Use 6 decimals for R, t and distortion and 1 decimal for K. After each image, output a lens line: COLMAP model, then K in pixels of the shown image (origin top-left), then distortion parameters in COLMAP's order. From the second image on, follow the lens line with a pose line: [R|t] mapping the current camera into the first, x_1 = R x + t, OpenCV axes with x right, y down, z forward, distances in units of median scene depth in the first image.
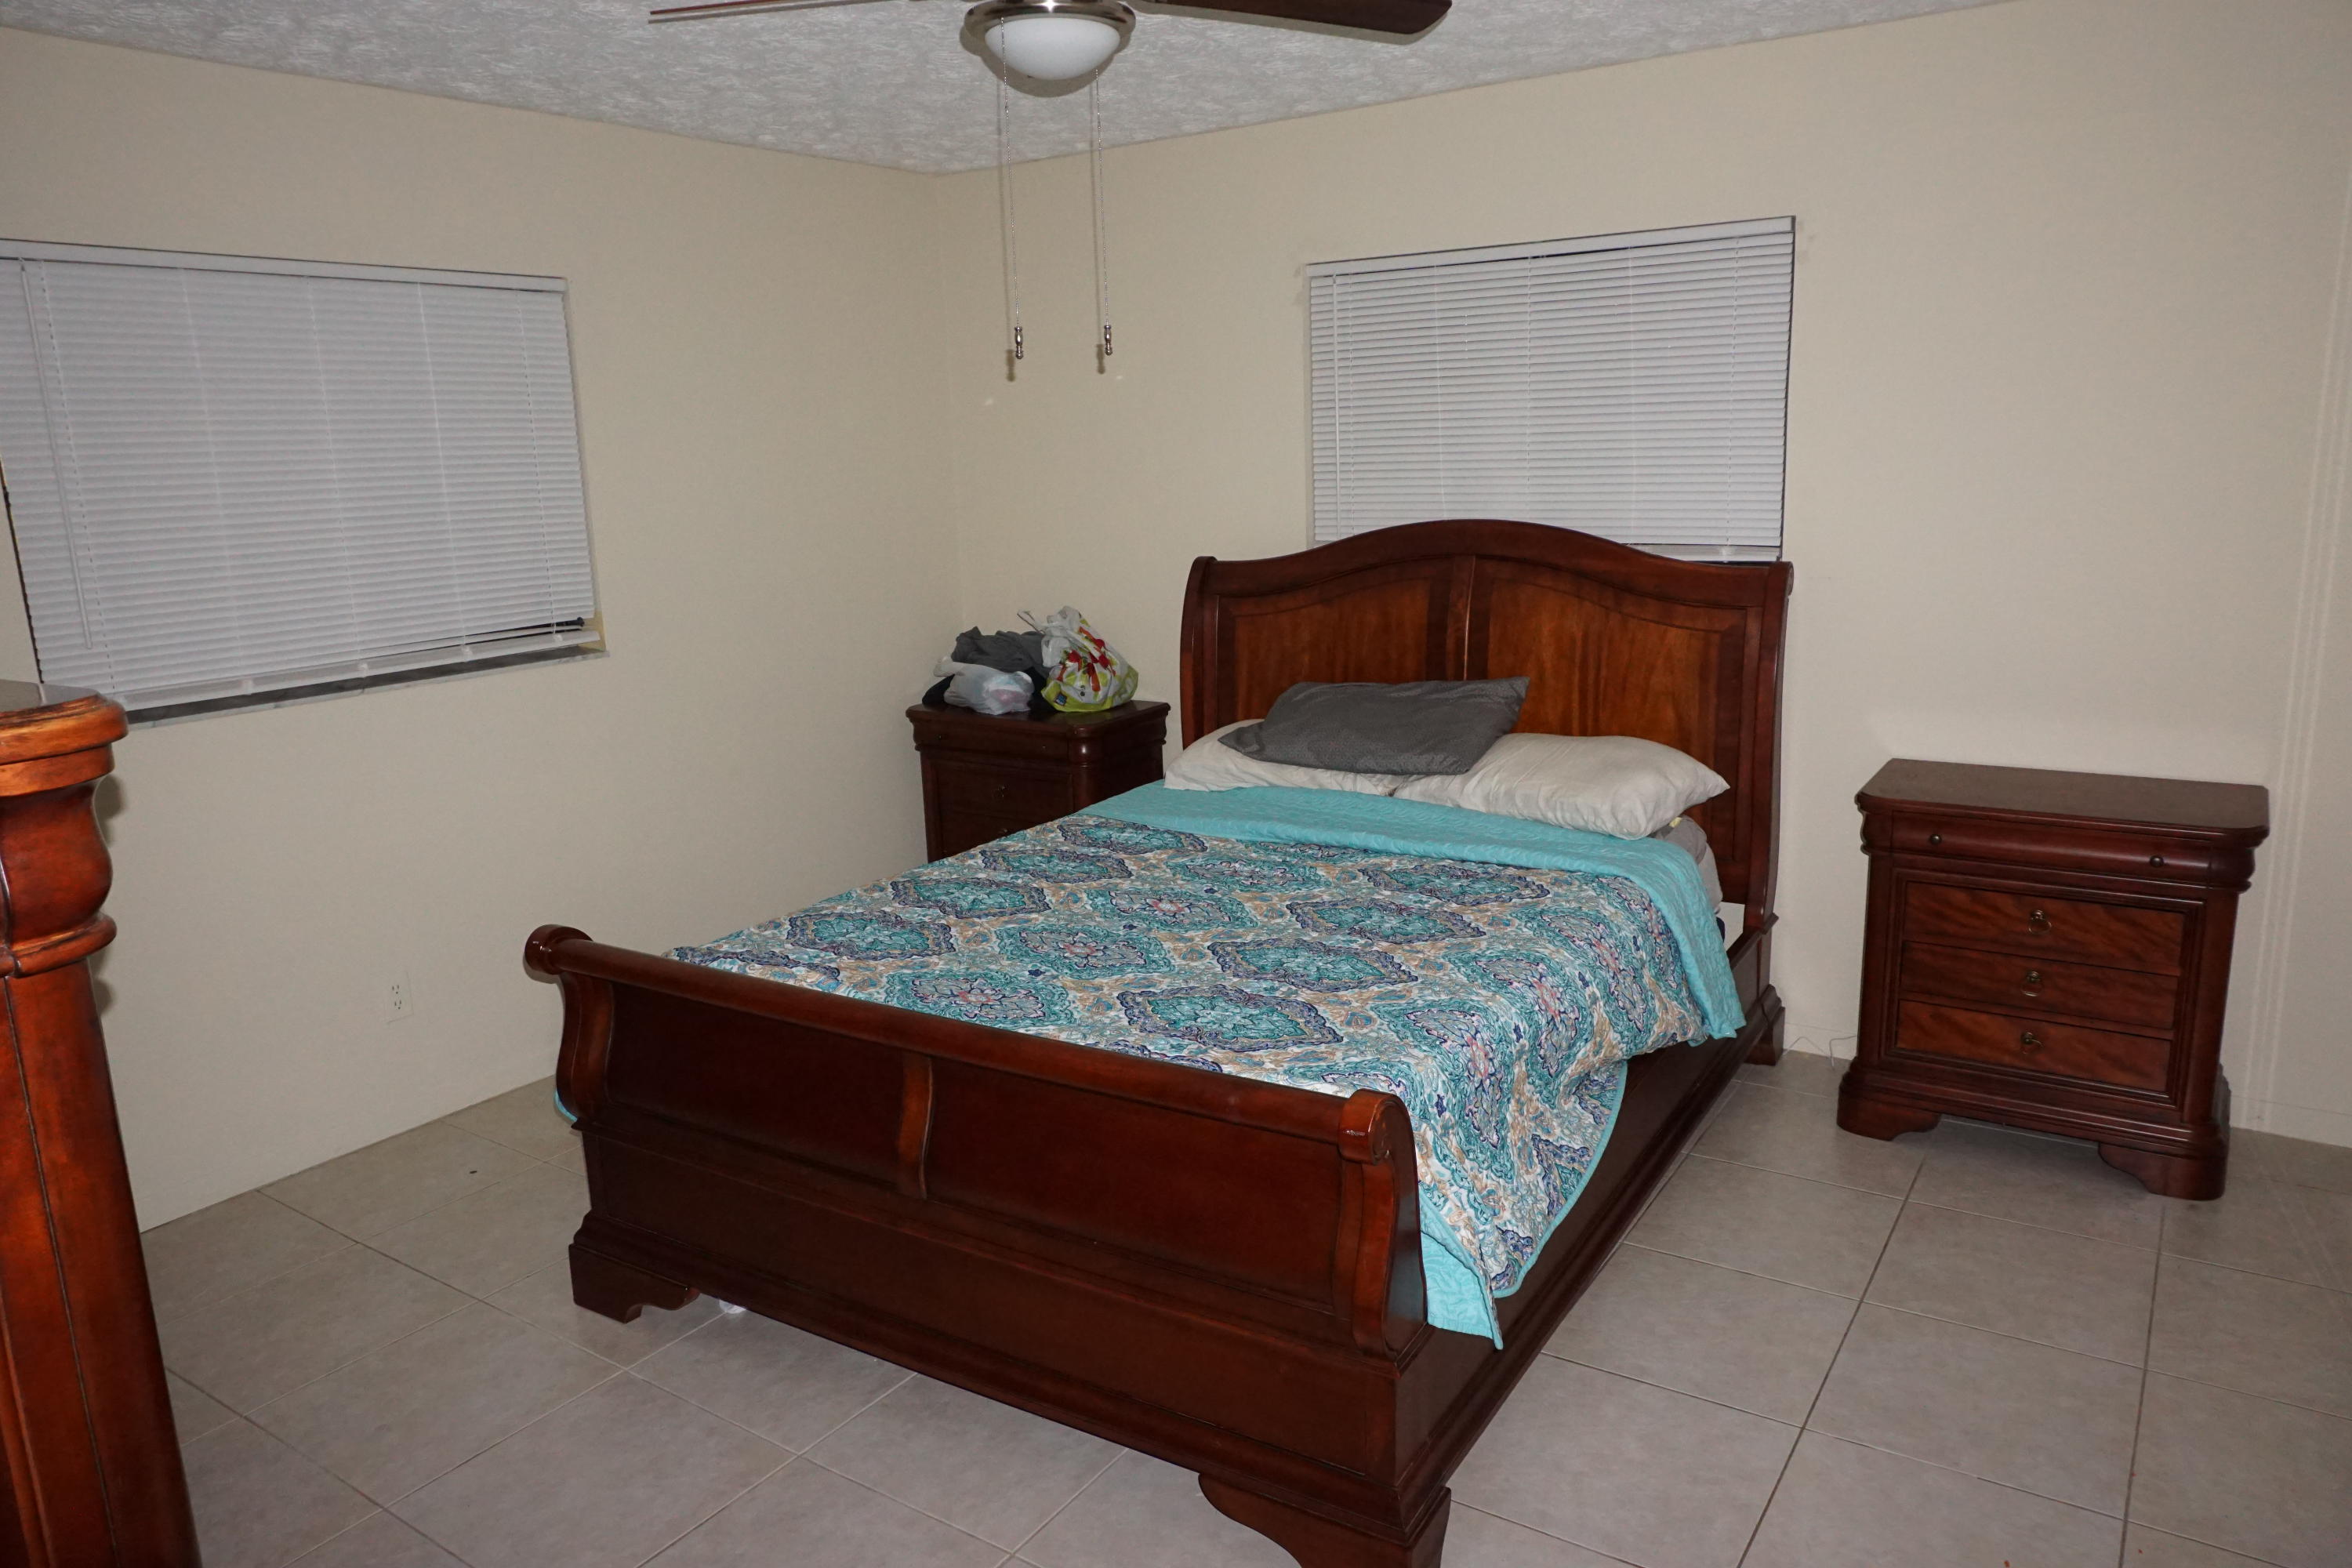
lens RADIAL K [[1561.0, 0, 1176.0], [0, 1561.0, 784.0], [0, 0, 1]] dist [-0.056385, 0.032680]
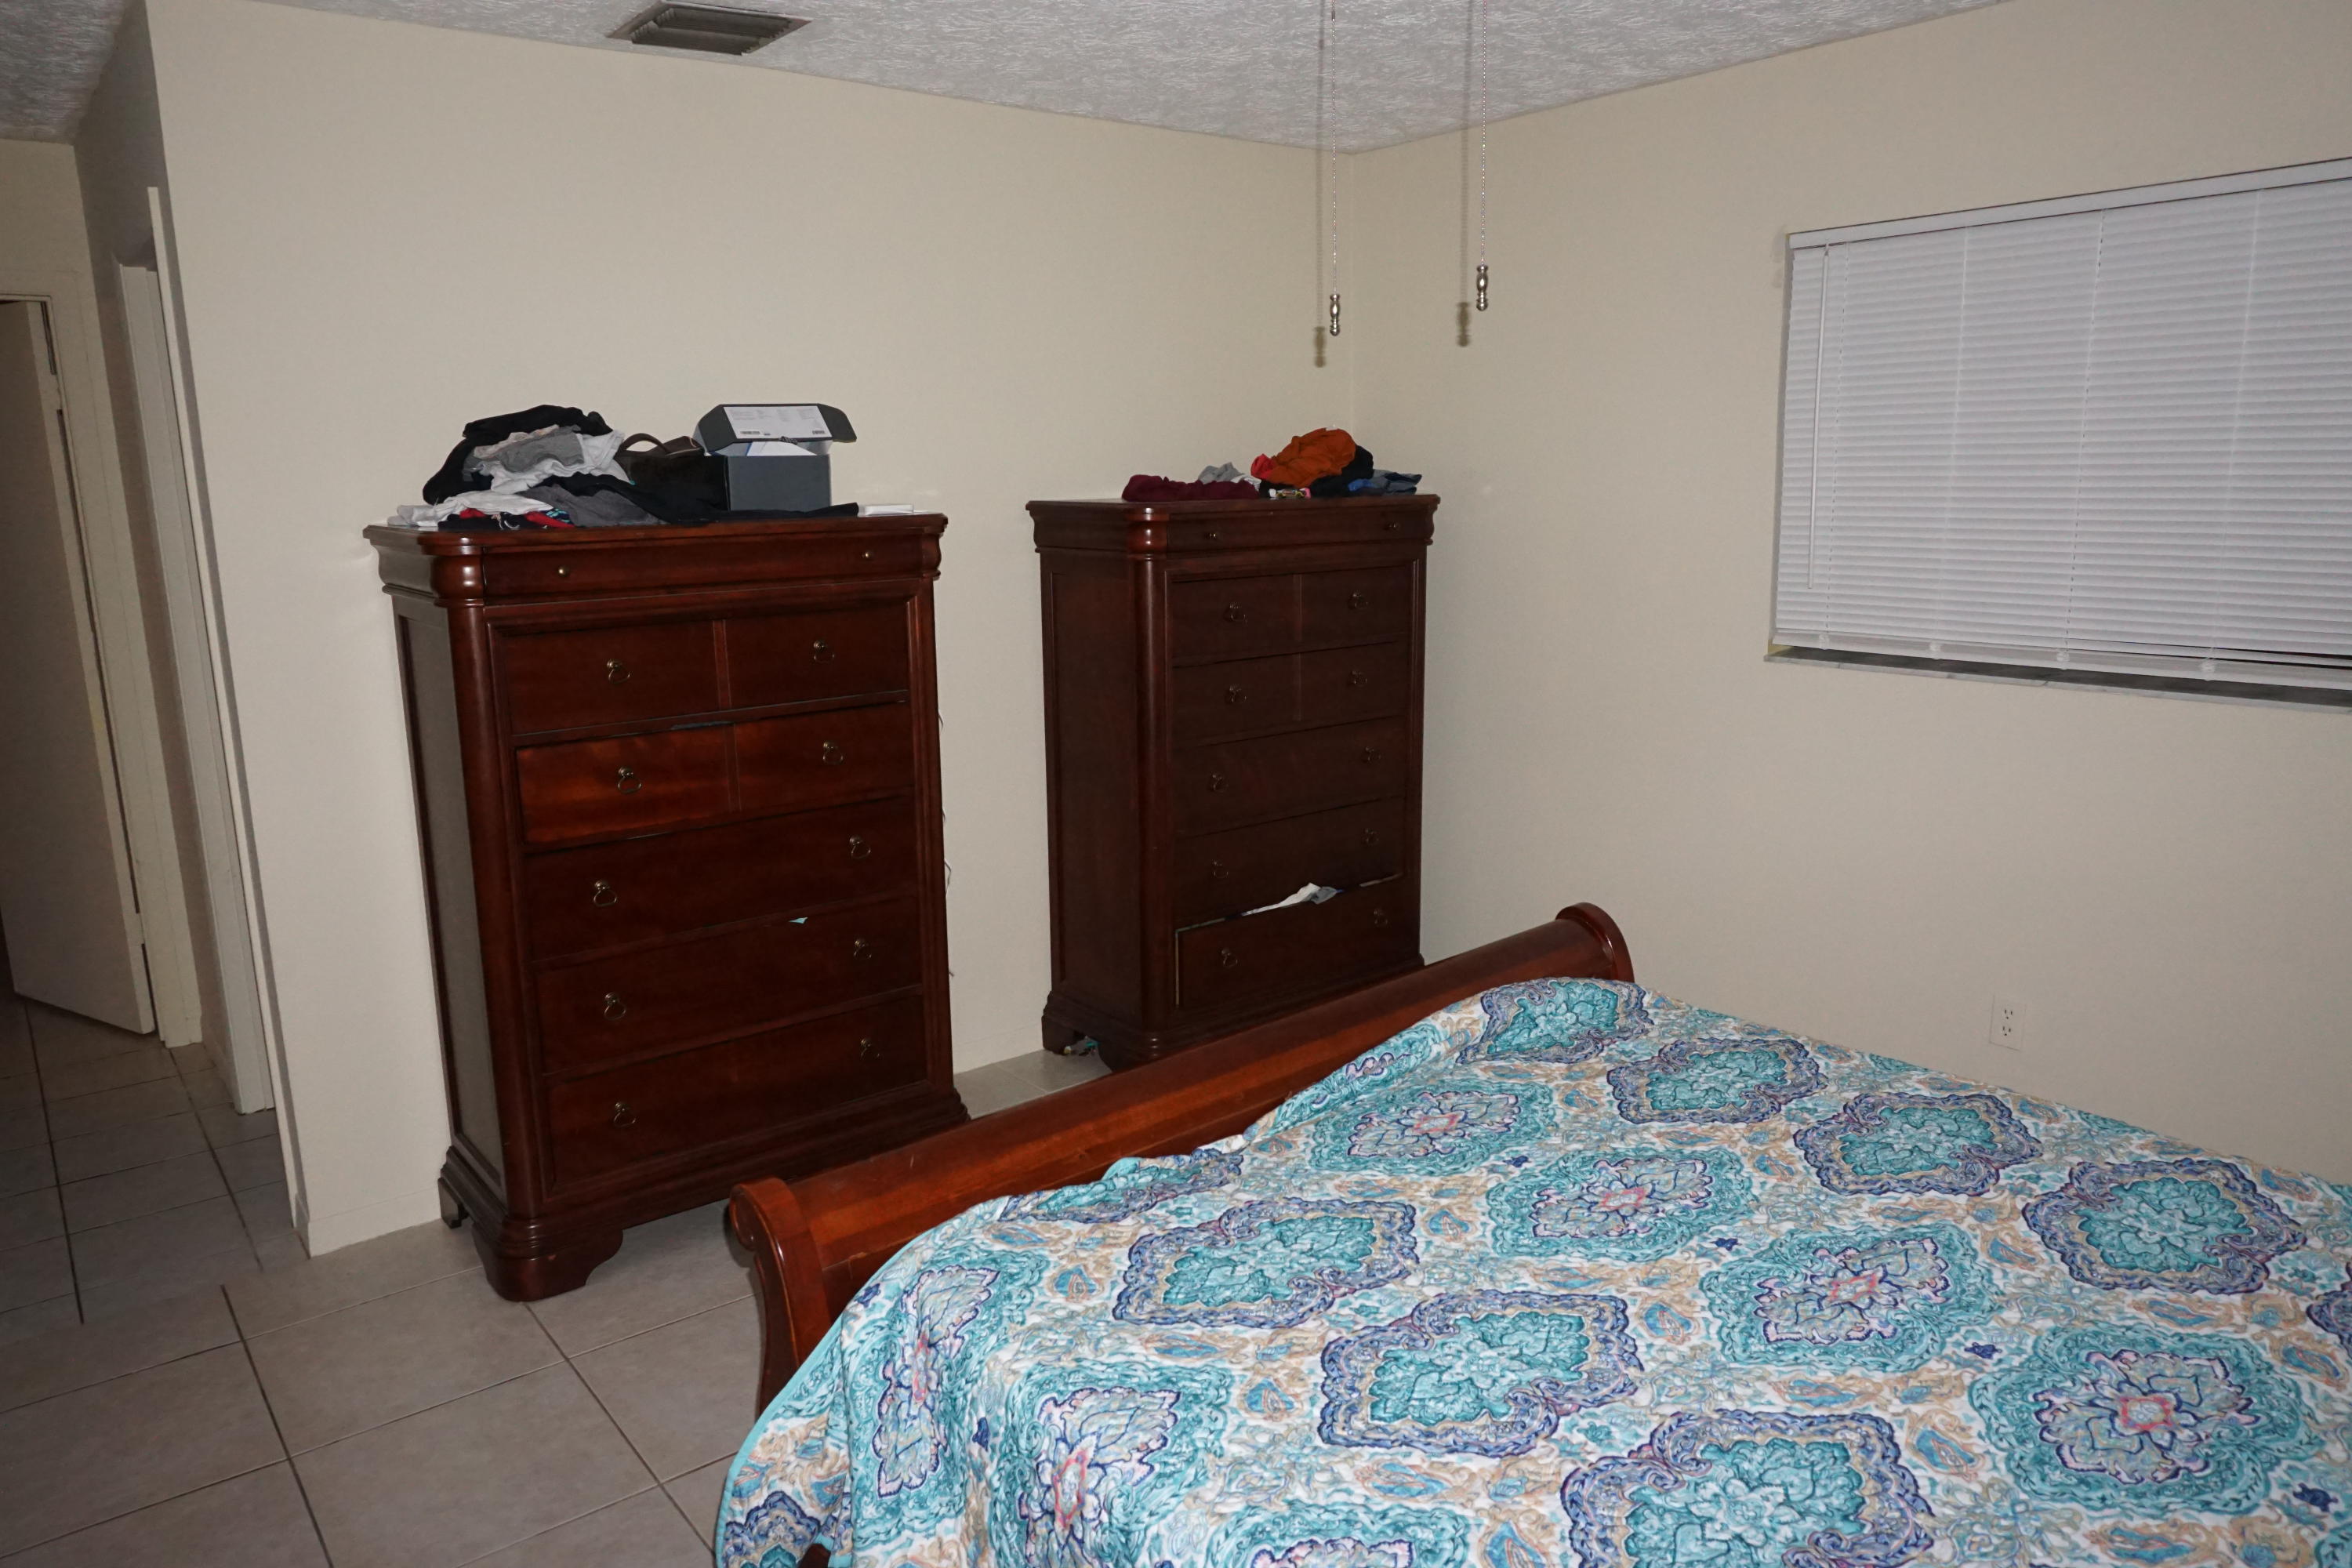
lens RADIAL K [[1444.9, 0, 1138.5], [0, 1444.9, 815.1], [0, 0, 1]] dist [0.000586, 0.021388]
pose [[-0.332794, 0.257390, -0.907193, 0.471014], [-0.168450, 0.930329, 0.325749, -0.191527], [0.927832, 0.261224, -0.266250, 0.830402]]
